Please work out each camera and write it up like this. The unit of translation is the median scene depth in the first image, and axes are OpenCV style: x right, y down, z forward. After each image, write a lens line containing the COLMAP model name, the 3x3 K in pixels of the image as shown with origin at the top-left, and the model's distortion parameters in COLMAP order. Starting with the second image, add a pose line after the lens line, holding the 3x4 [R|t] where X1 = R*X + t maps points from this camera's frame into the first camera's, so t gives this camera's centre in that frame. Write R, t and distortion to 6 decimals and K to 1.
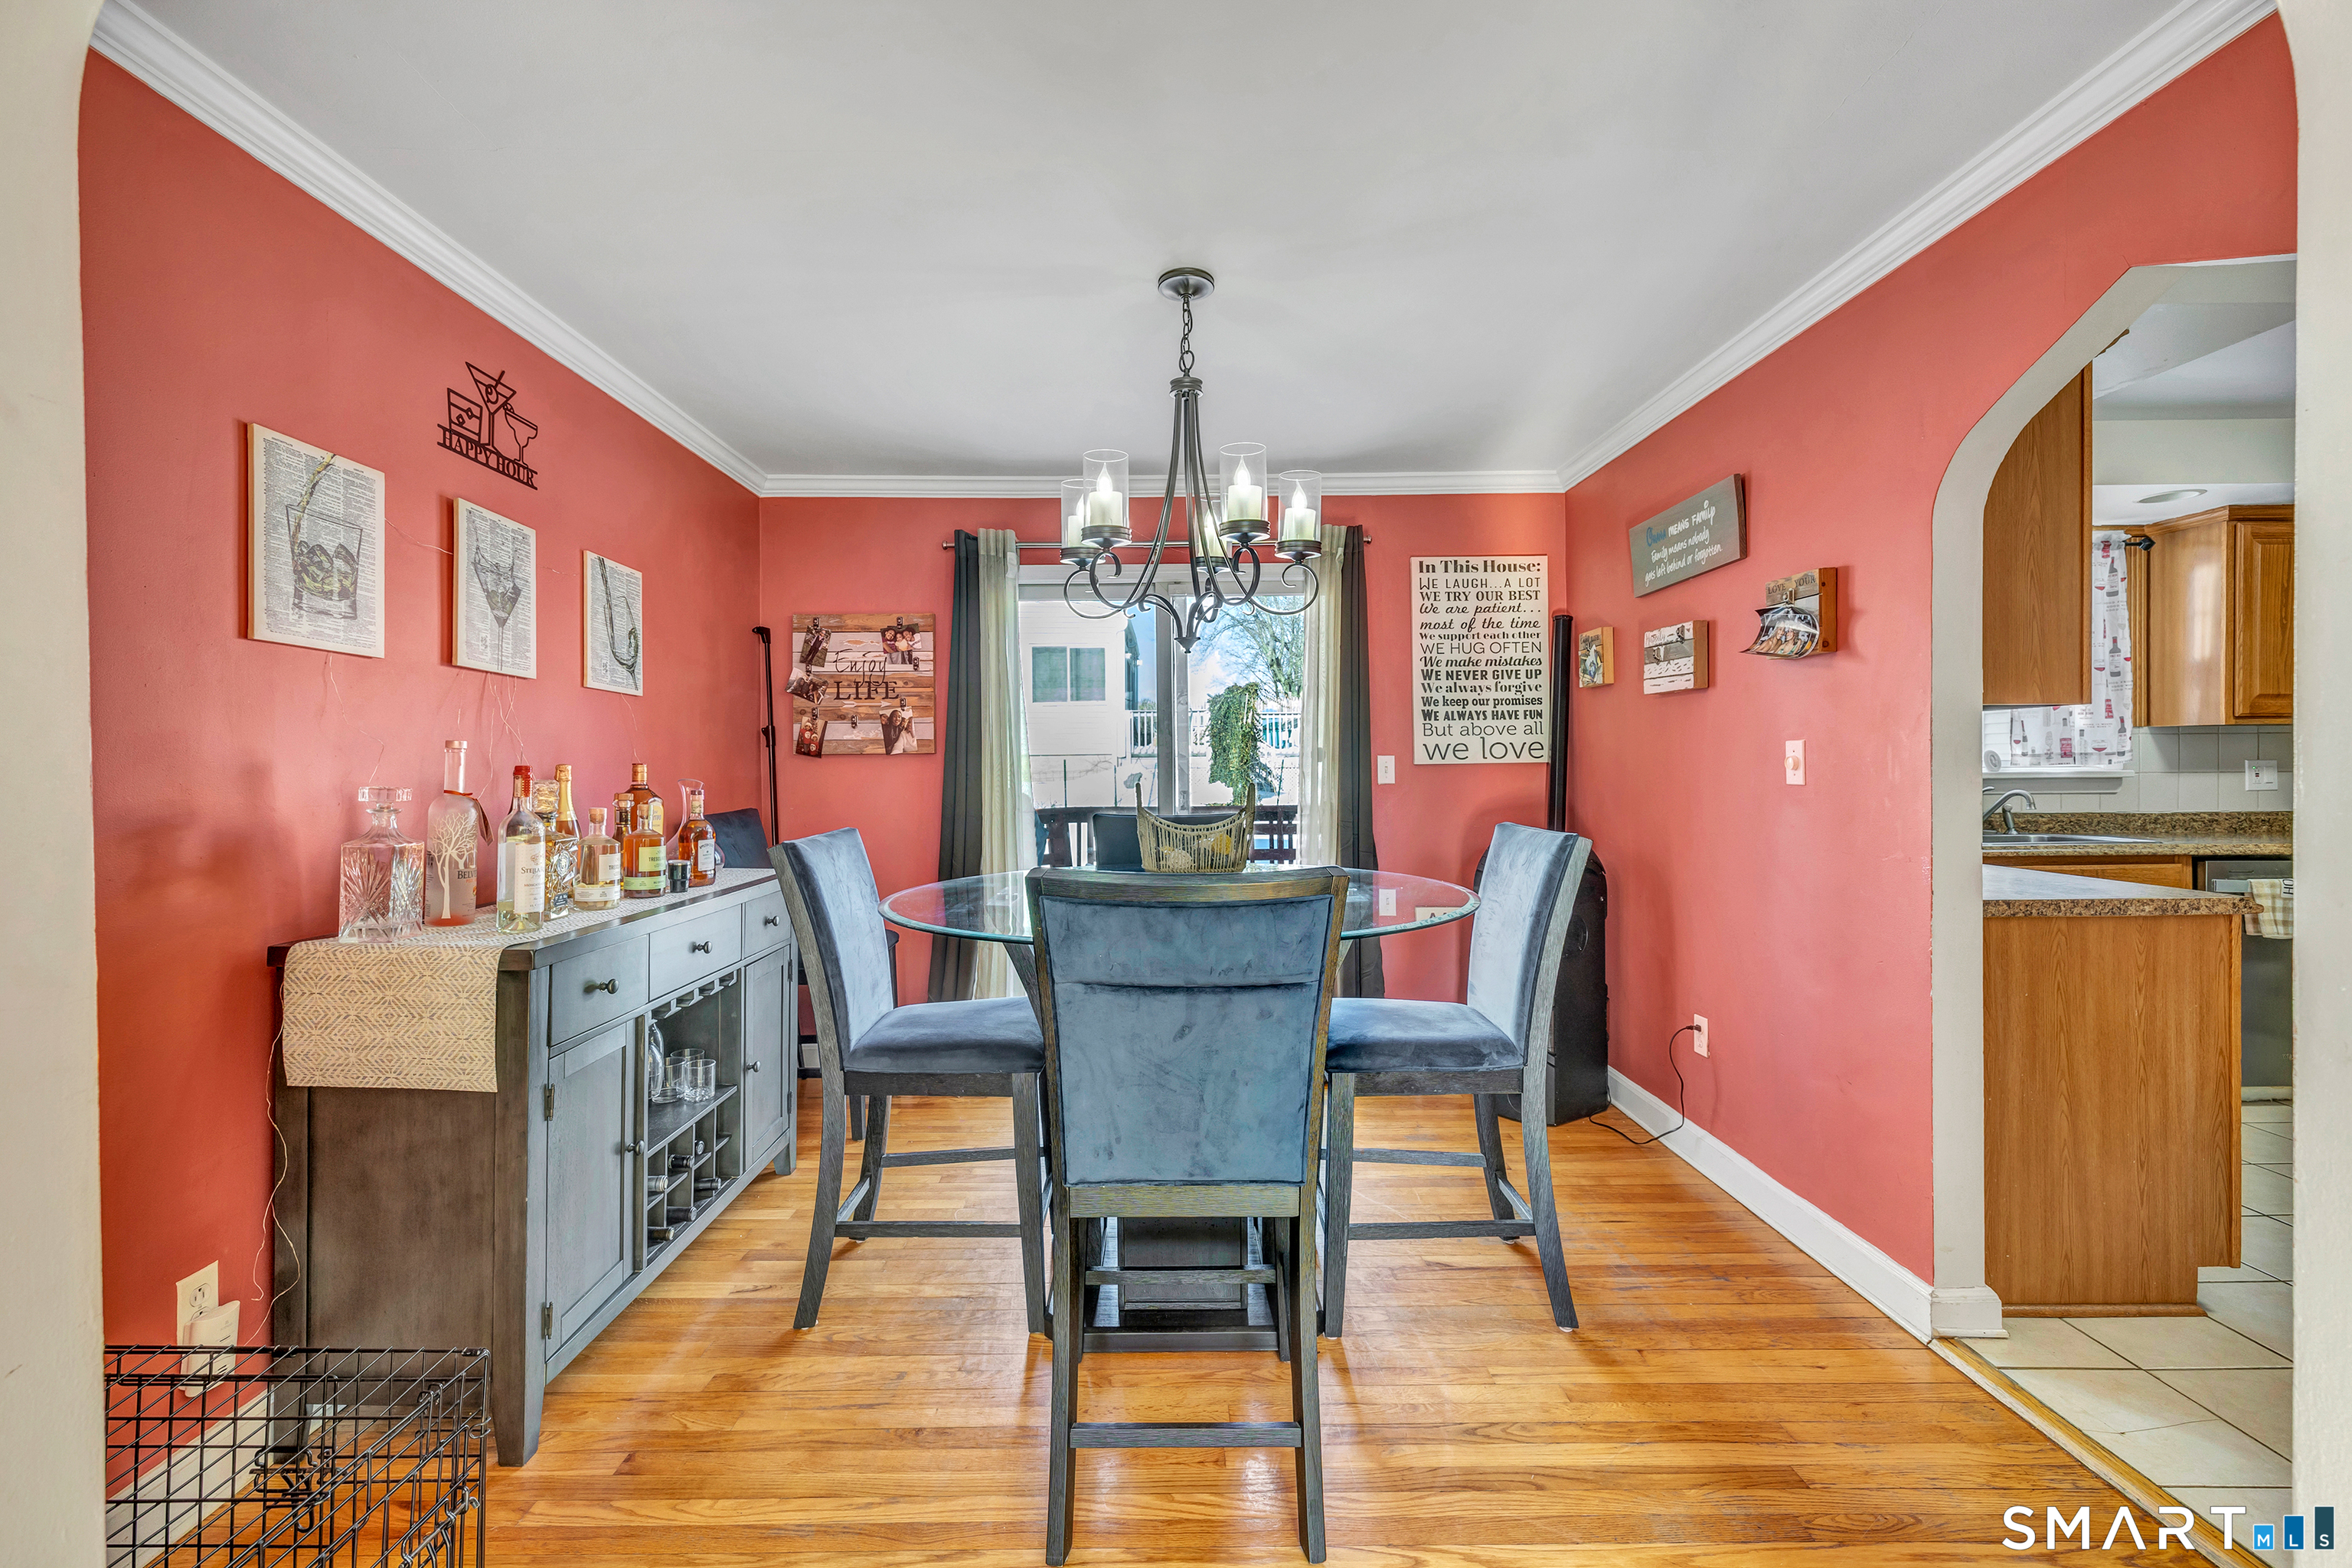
lens RADIAL K [[994.0, 0, 1168.9], [0, 994.0, 769.9], [0, 0, 1]] dist [0.002000, -0.005178]
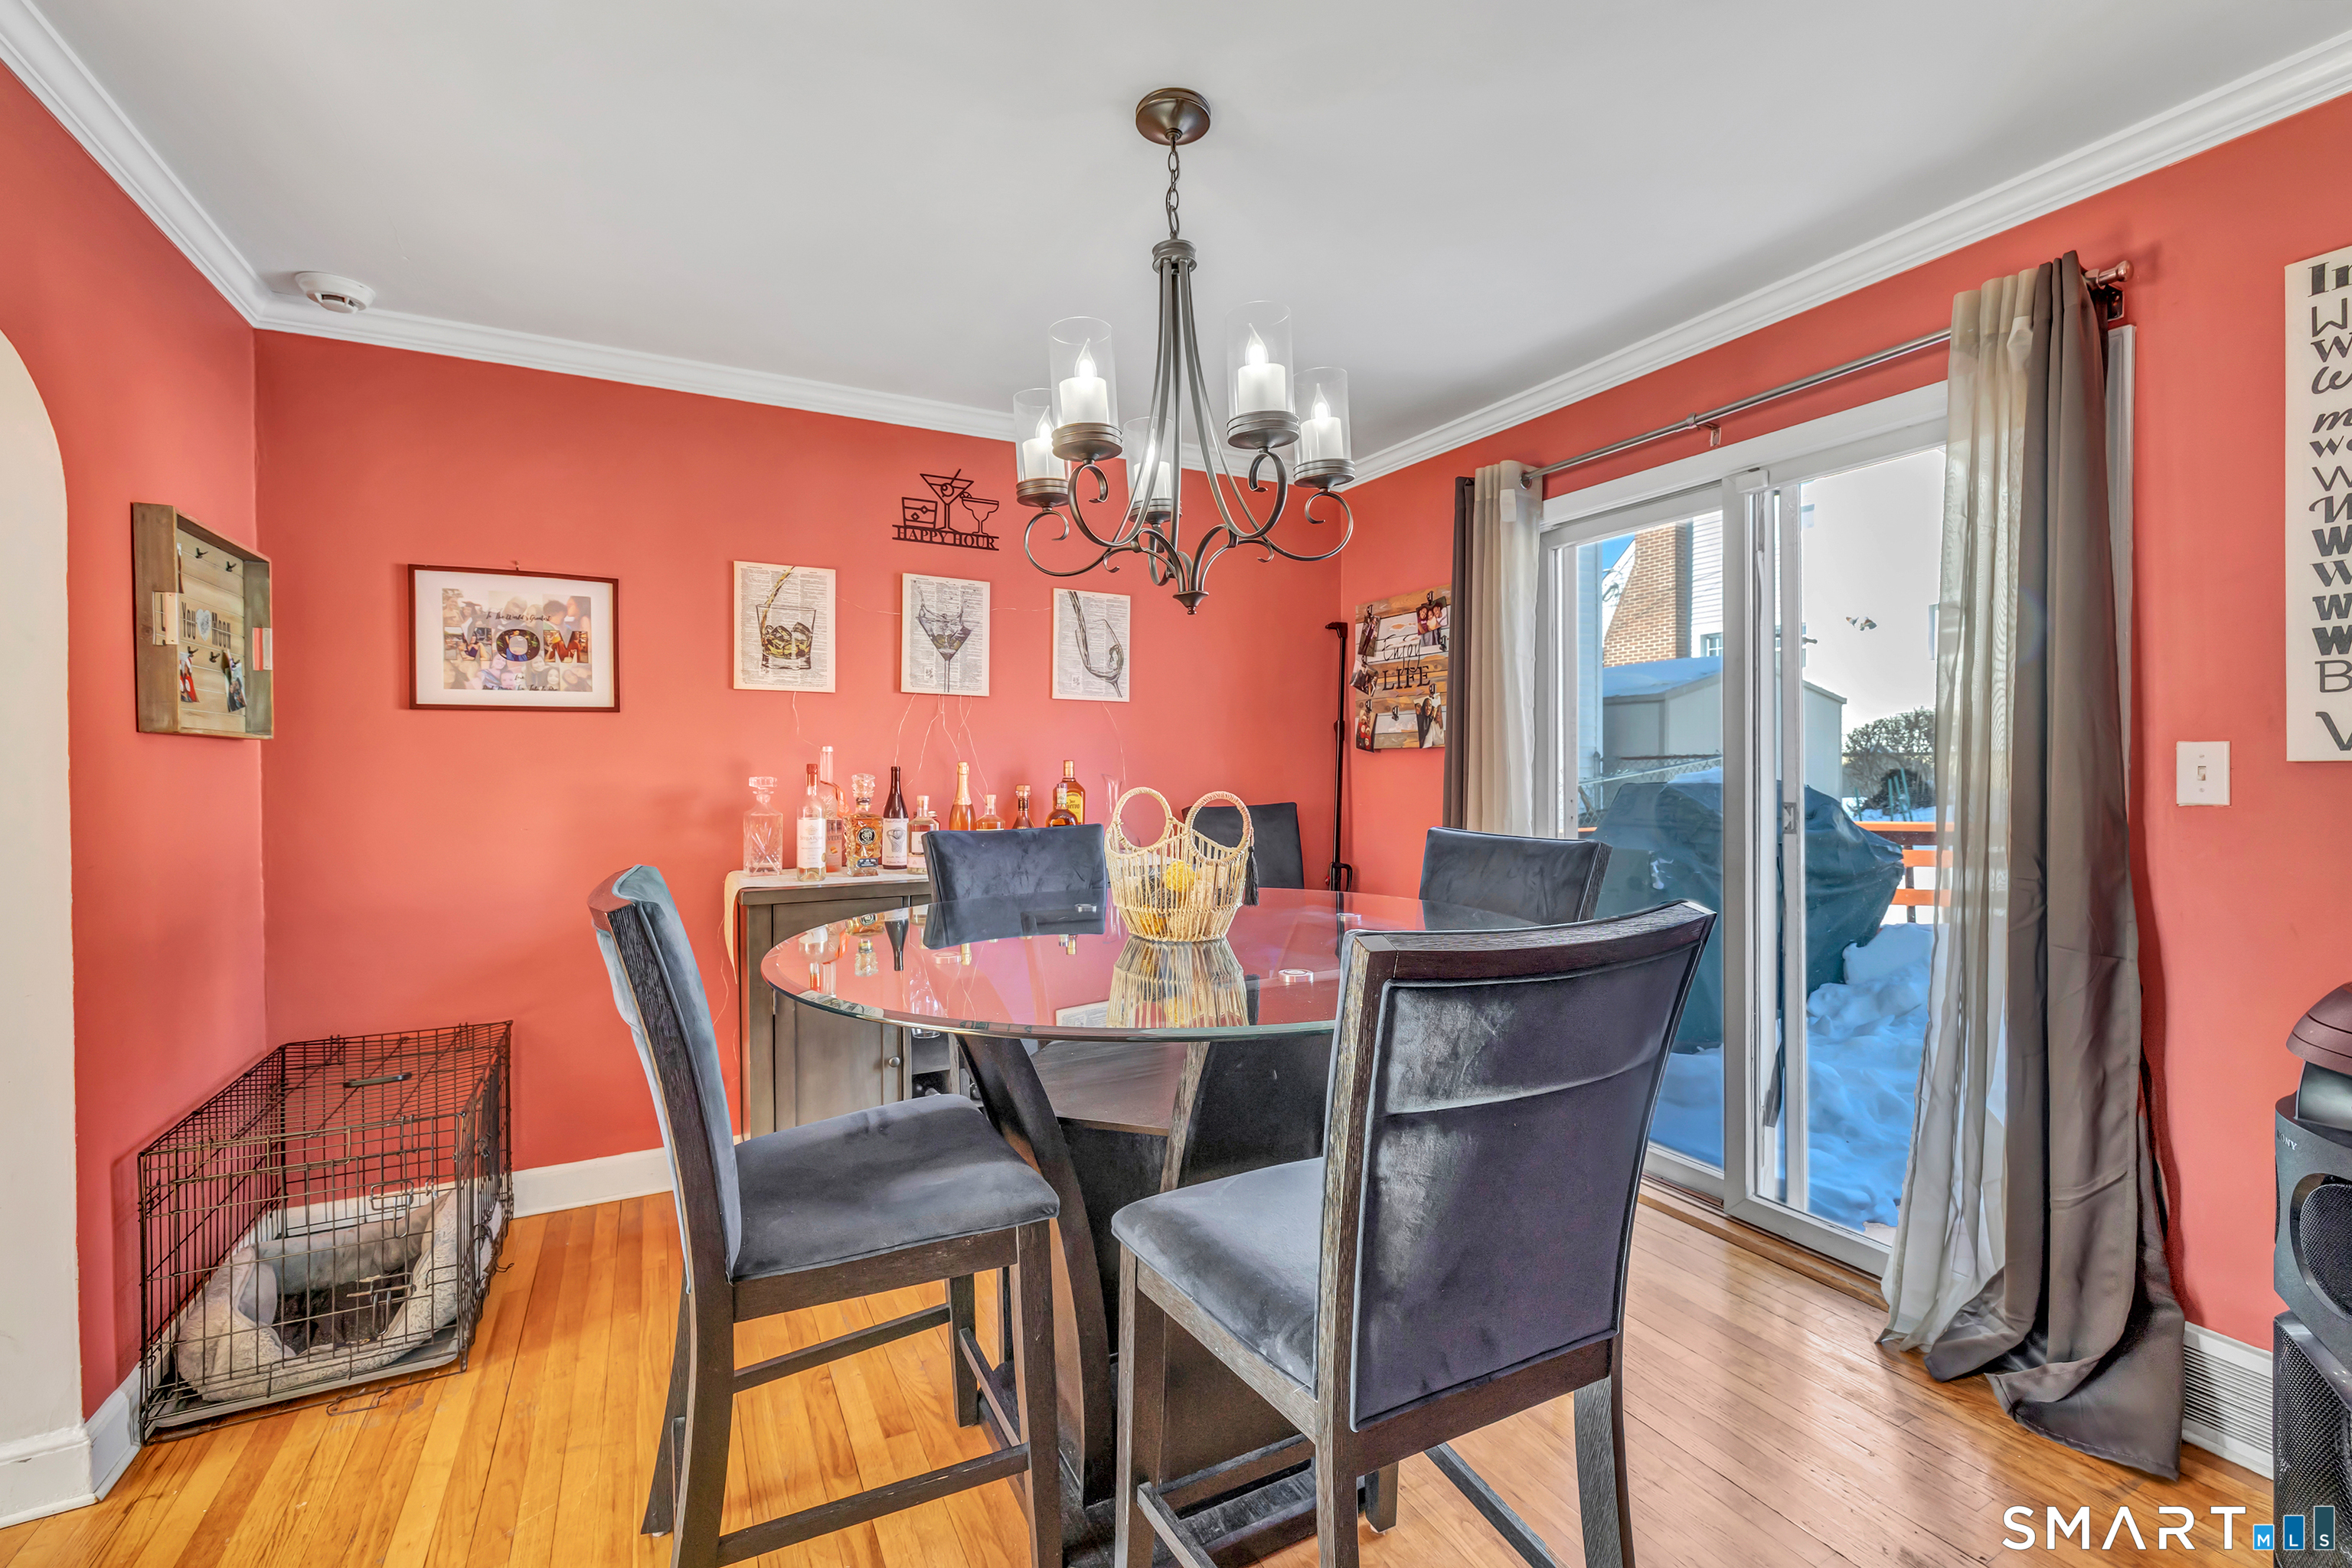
lens RADIAL K [[994.0, 0, 1168.9], [0, 994.0, 769.9], [0, 0, 1]] dist [0.002000, -0.005178]
pose [[0.449447, 0.010708, -0.893243, 0.455373], [-0.001216, 0.999935, 0.011374, -0.006934], [0.893306, -0.004026, 0.449431, 0.442713]]
